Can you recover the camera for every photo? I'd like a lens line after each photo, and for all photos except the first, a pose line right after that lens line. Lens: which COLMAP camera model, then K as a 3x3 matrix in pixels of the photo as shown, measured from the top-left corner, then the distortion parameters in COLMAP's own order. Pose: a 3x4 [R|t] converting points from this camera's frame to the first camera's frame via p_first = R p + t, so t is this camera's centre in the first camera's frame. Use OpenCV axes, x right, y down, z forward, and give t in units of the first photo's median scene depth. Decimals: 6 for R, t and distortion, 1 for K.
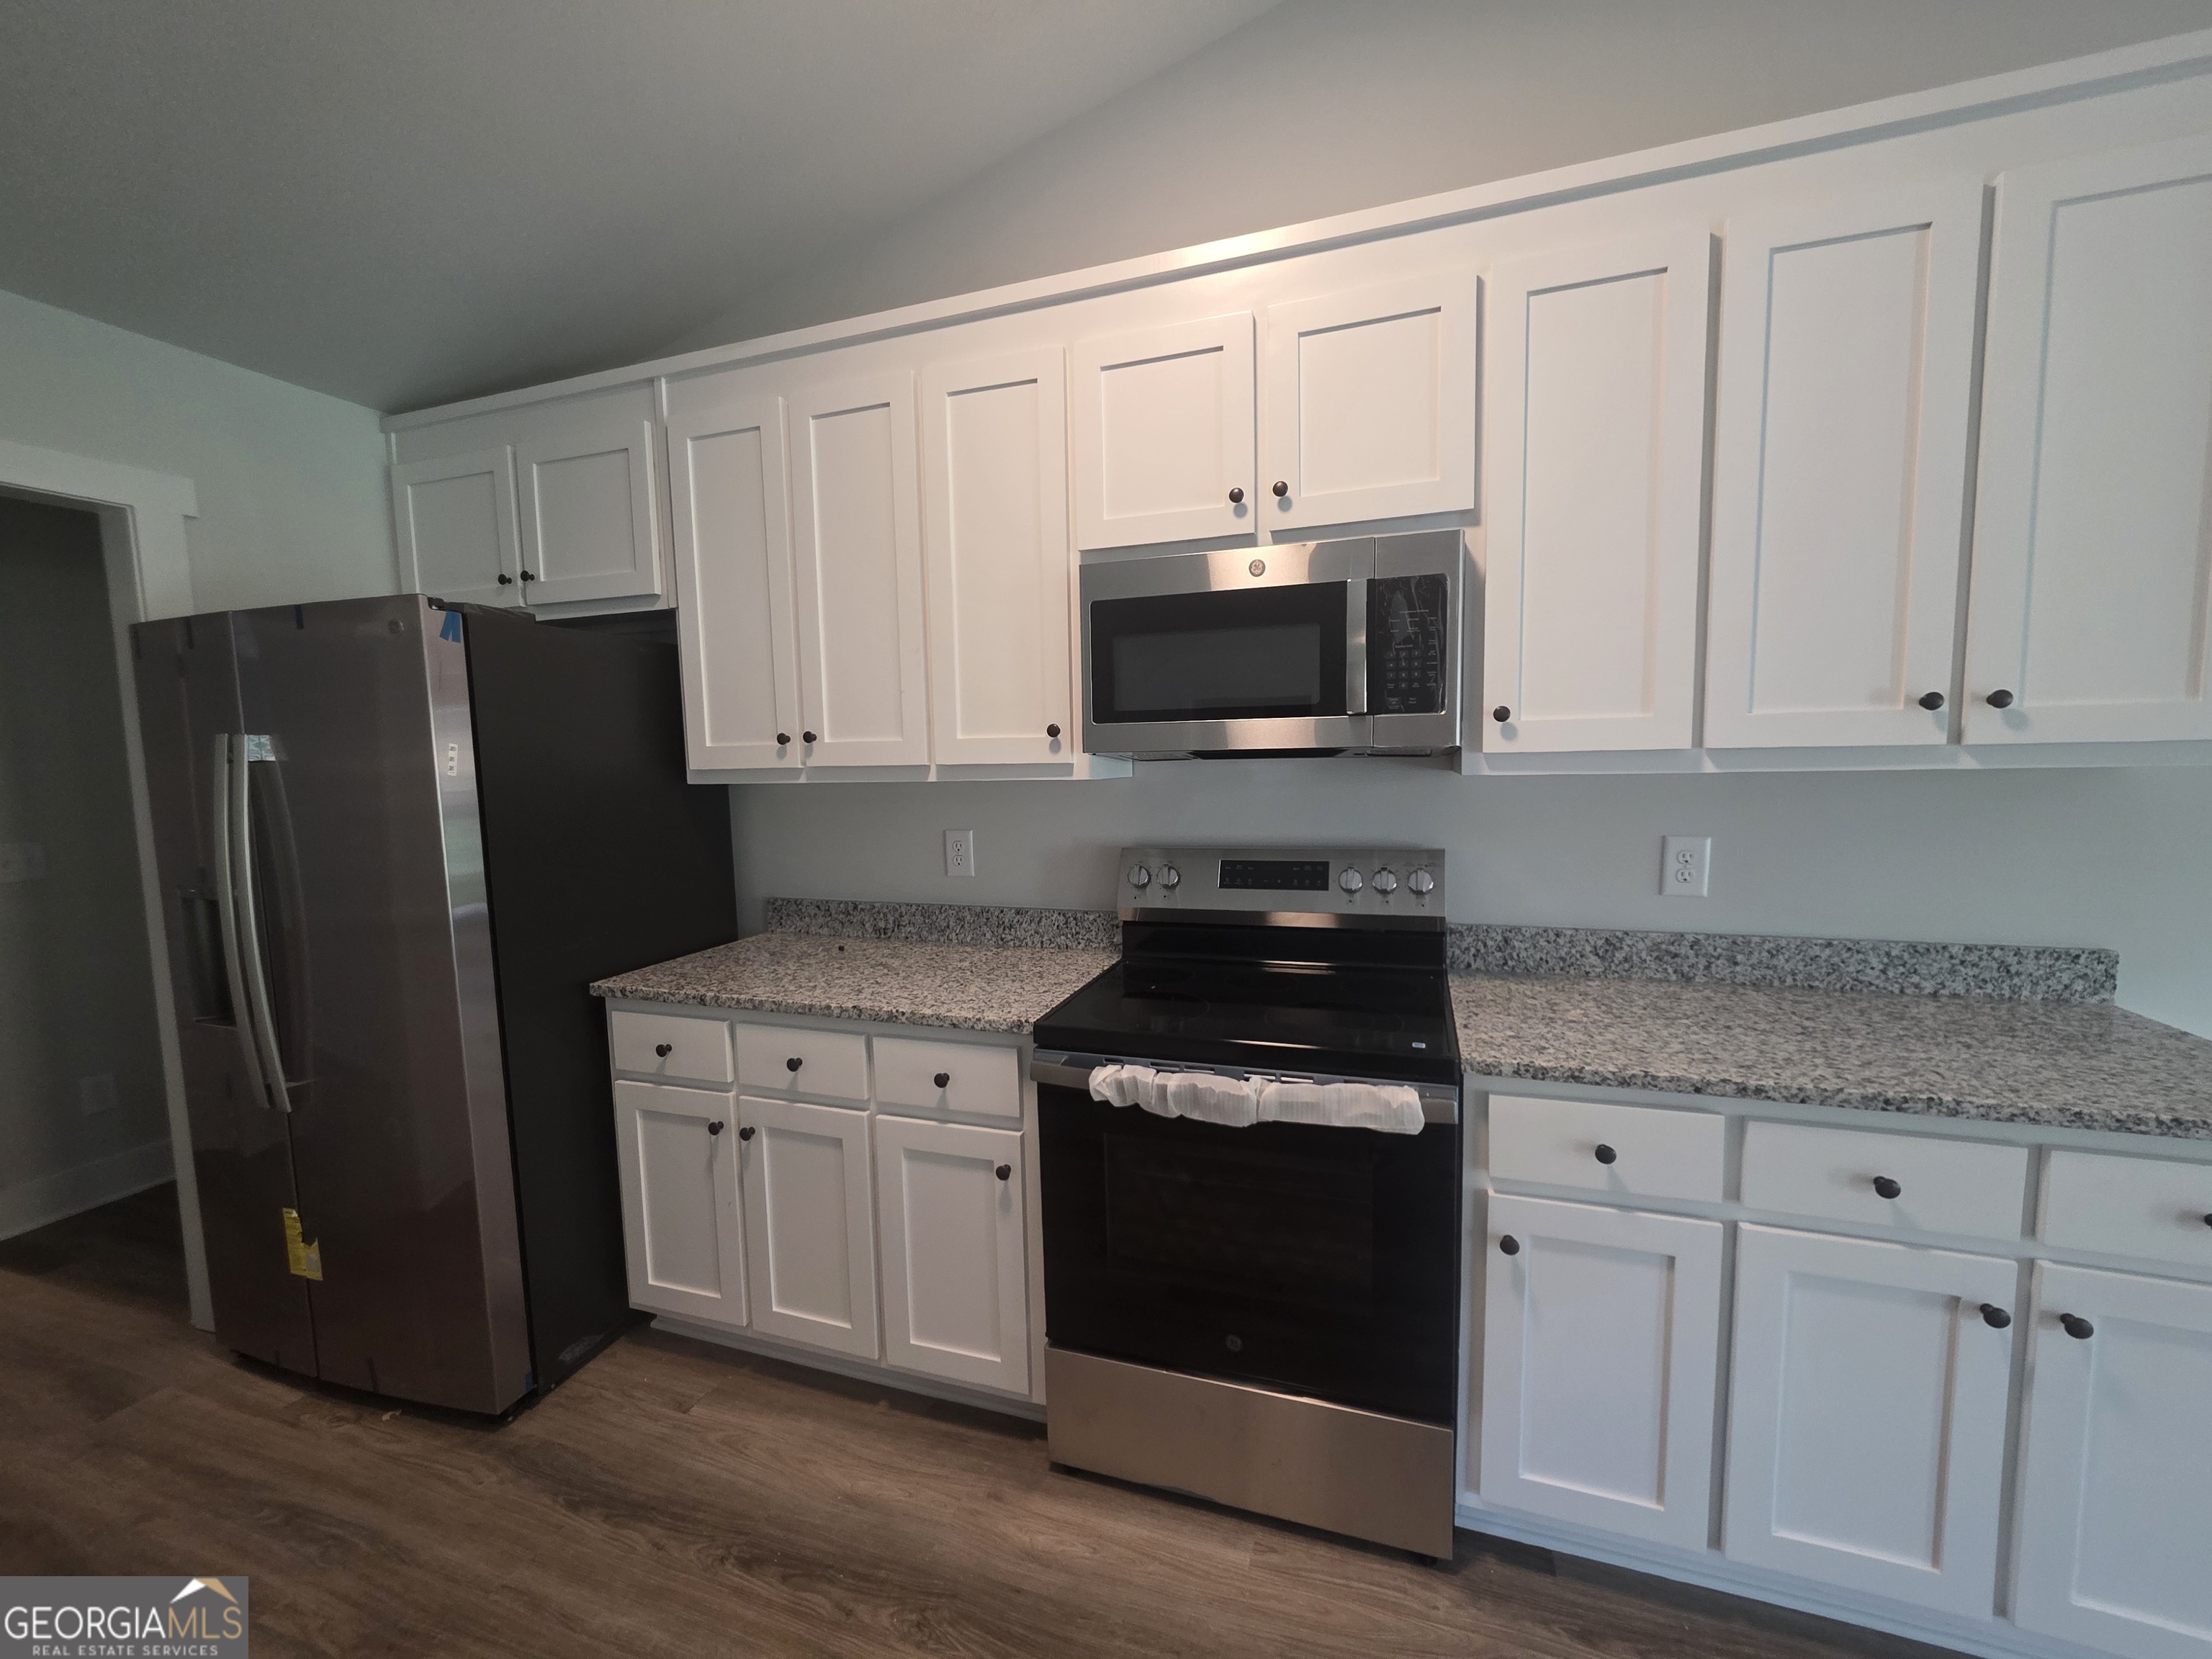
lens RADIAL K [[891.3, 0, 1104.6], [0, 891.3, 832.7], [0, 0, 1]] dist [-0.000425, 0.000798]
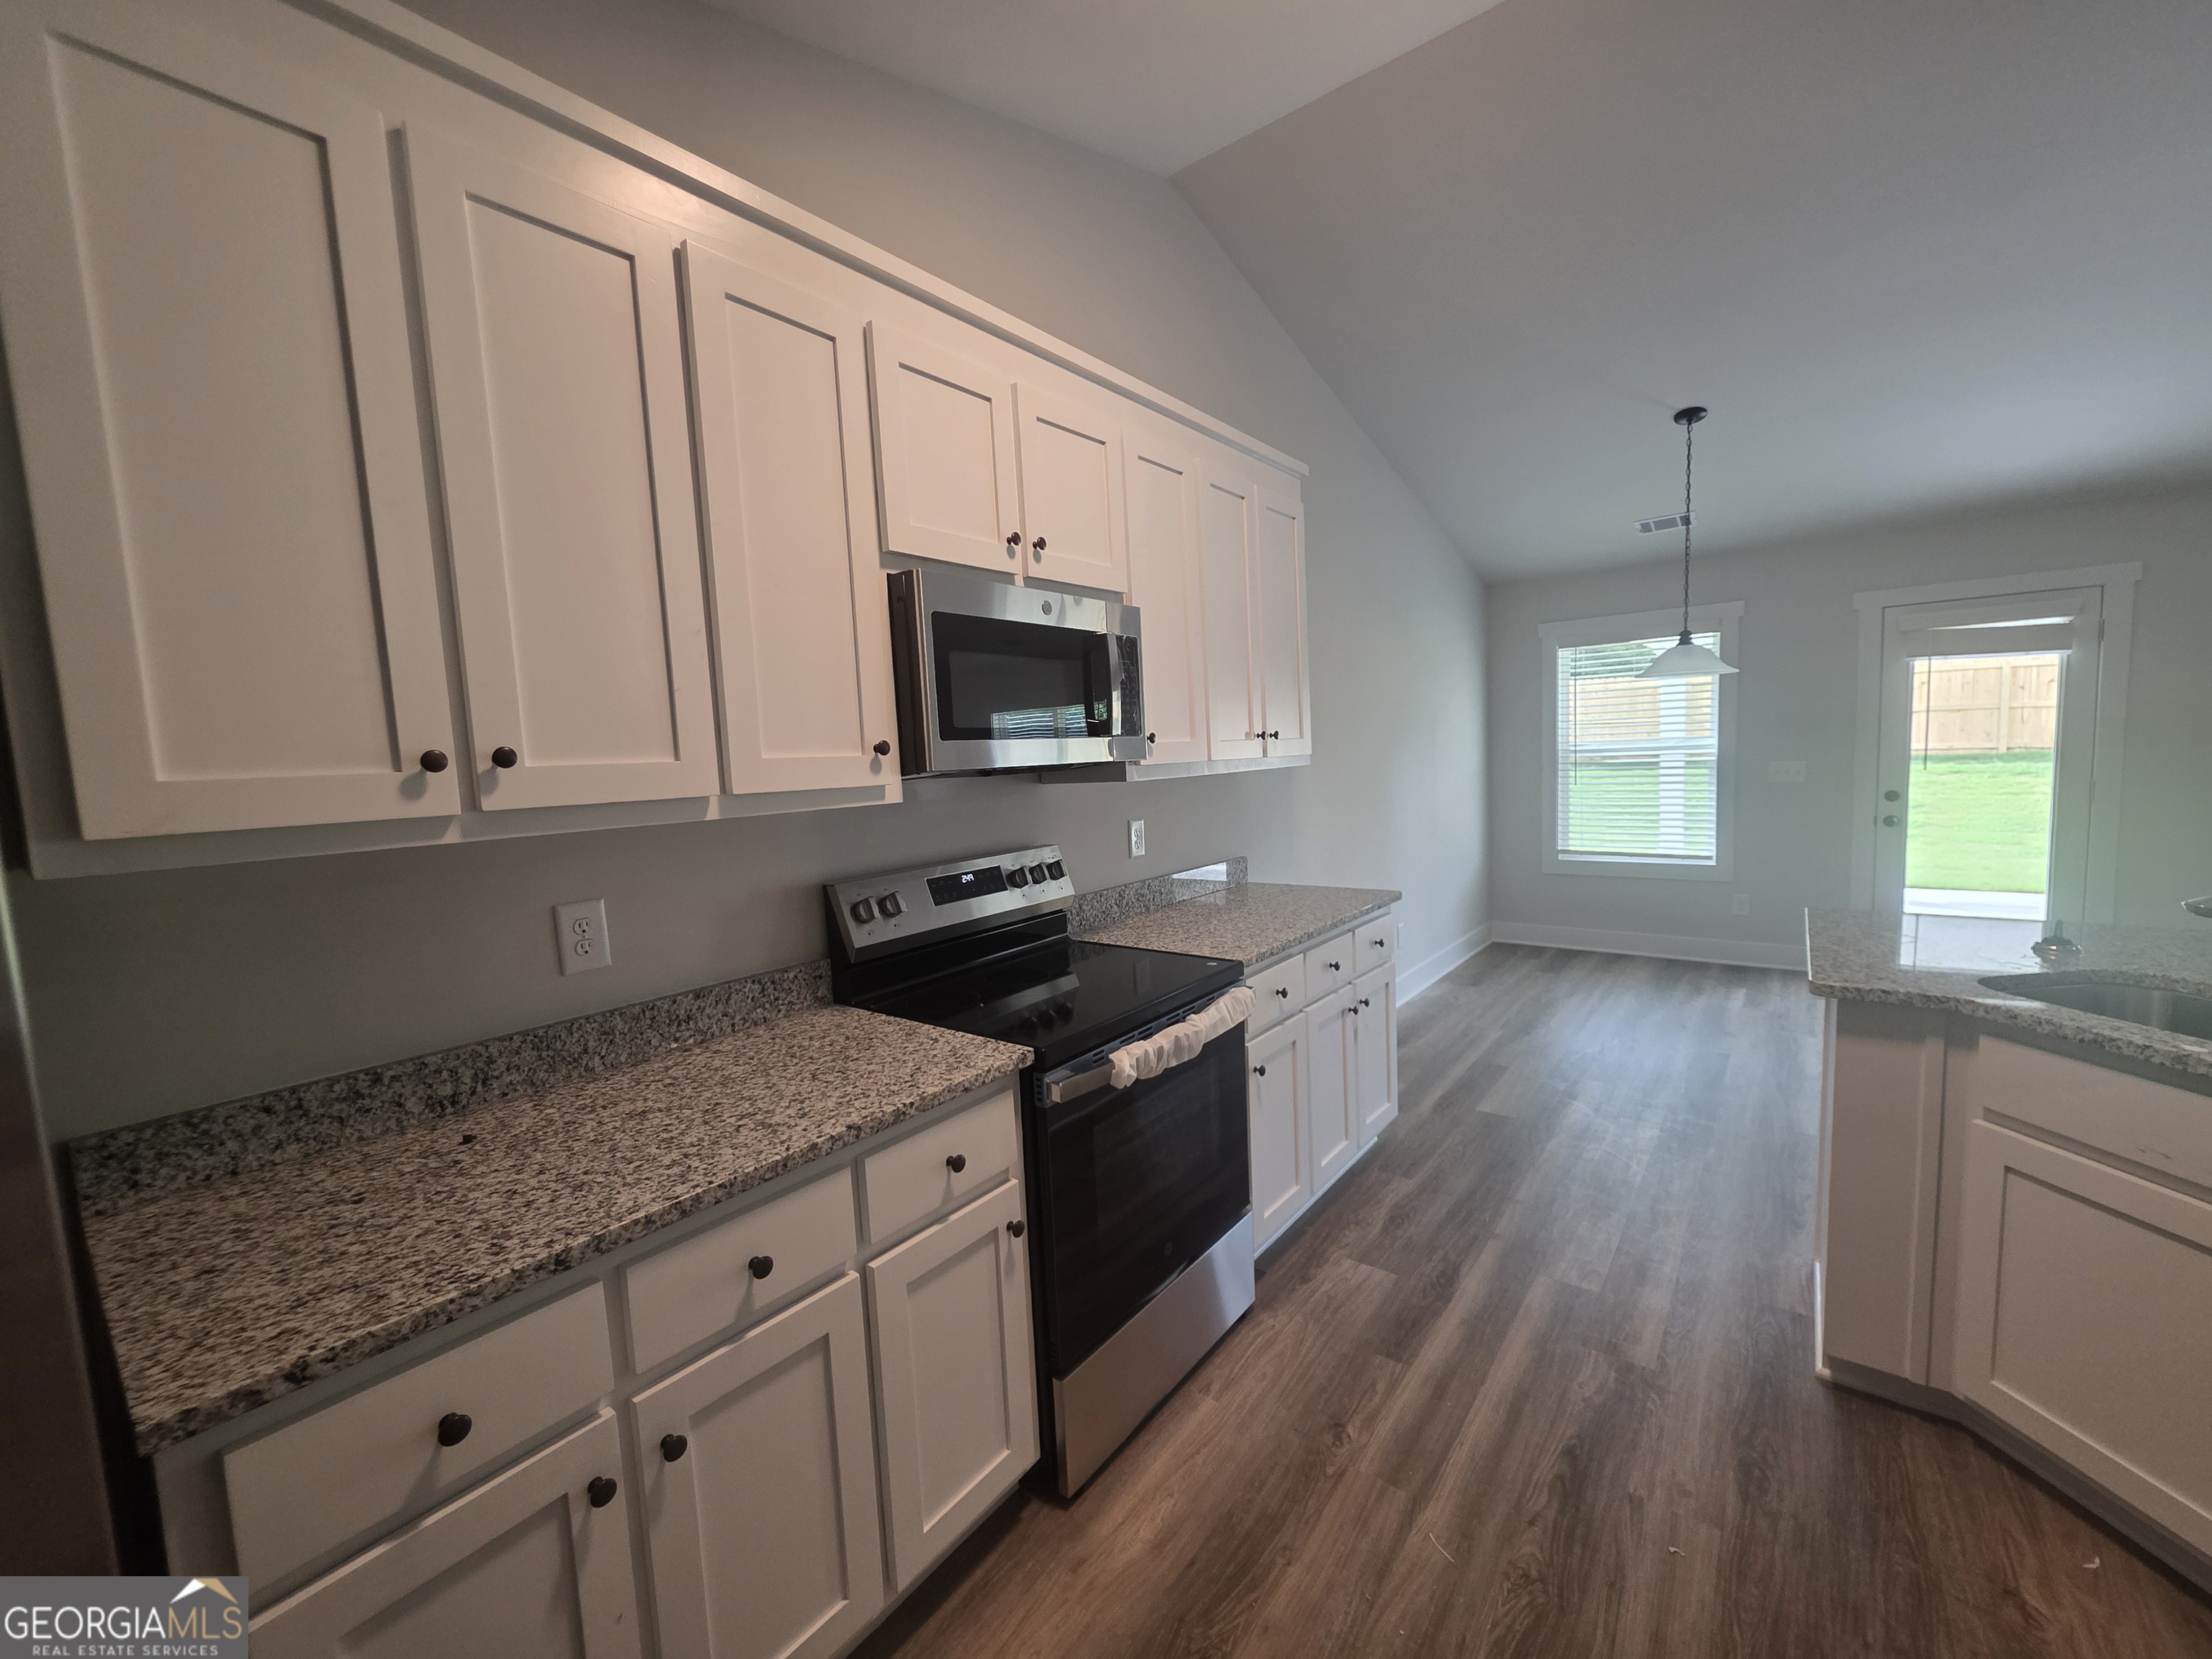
lens RADIAL K [[891.3, 0, 1097.8], [0, 891.3, 831.6], [0, 0, 1]] dist [-0.000425, 0.000798]
pose [[0.332876, -0.076213, 0.939886, -0.853136], [0.123584, 0.991657, 0.036641, -0.040752], [-0.934837, 0.103958, 0.339518, 0.536525]]
